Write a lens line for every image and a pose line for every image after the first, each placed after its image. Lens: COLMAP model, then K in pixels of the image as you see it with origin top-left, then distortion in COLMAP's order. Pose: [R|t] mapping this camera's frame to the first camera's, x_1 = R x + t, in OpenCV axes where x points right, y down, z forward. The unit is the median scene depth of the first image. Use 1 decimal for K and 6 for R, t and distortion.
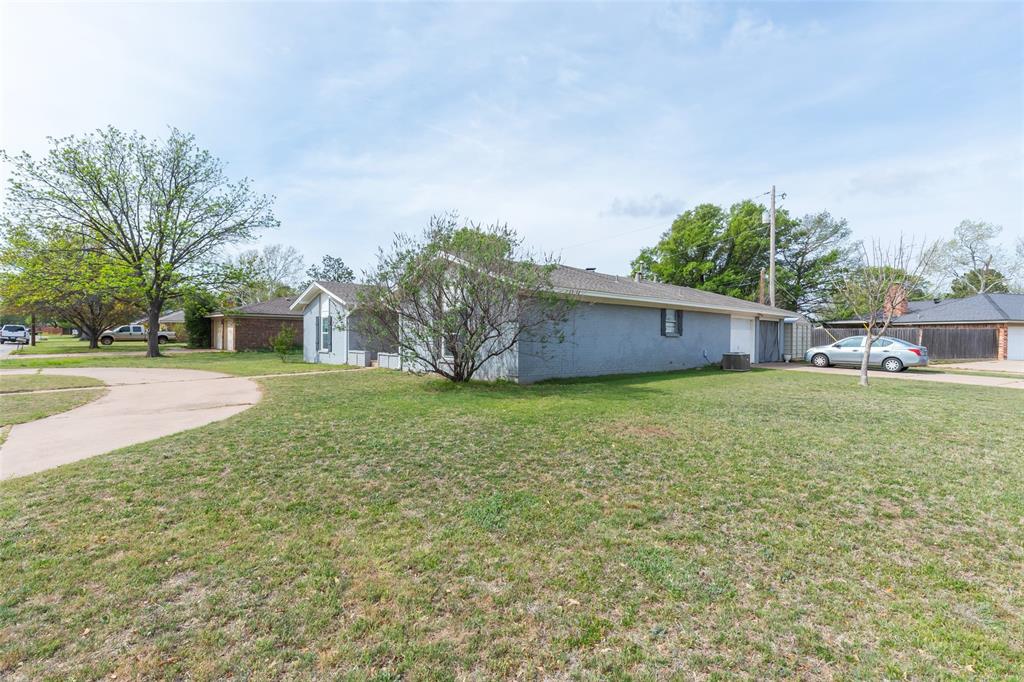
lens RADIAL K [[491.0, 0, 508.5], [0, 491.0, 331.3], [0, 0, 1]] dist [0.007431, -0.000366]
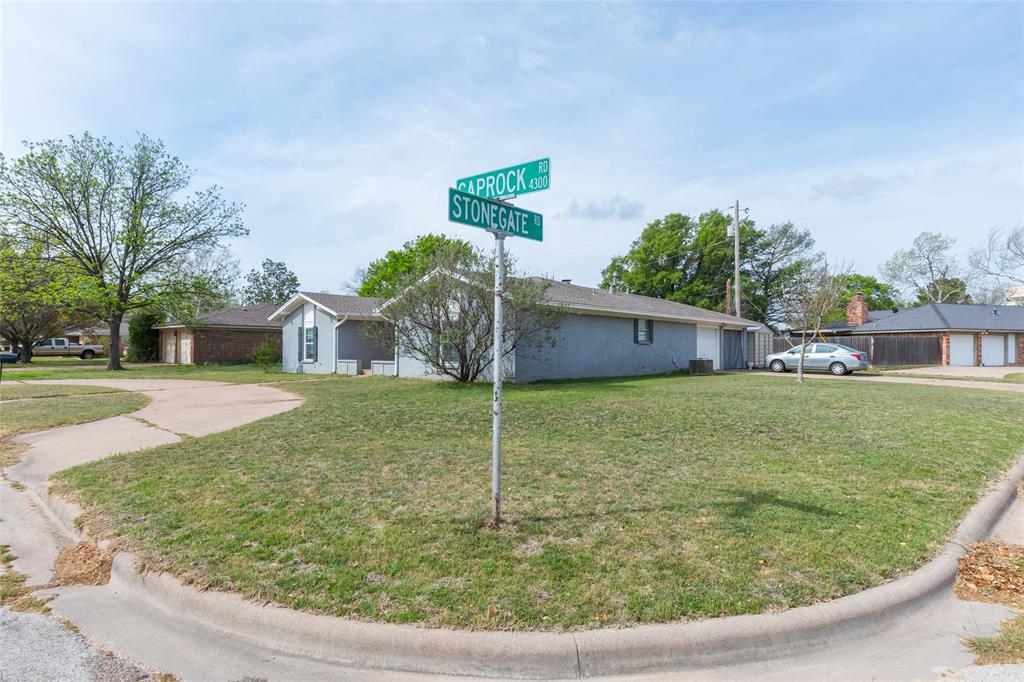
lens RADIAL K [[558.8, 0, 513.5], [0, 558.8, 336.7], [0, 0, 1]] dist [0.025303, 0.001685]
pose [[0.995642, -0.005127, 0.093113, -0.045151], [0.006363, 0.999895, -0.012987, 0.005359], [-0.093037, 0.013523, 0.995571, -0.134454]]
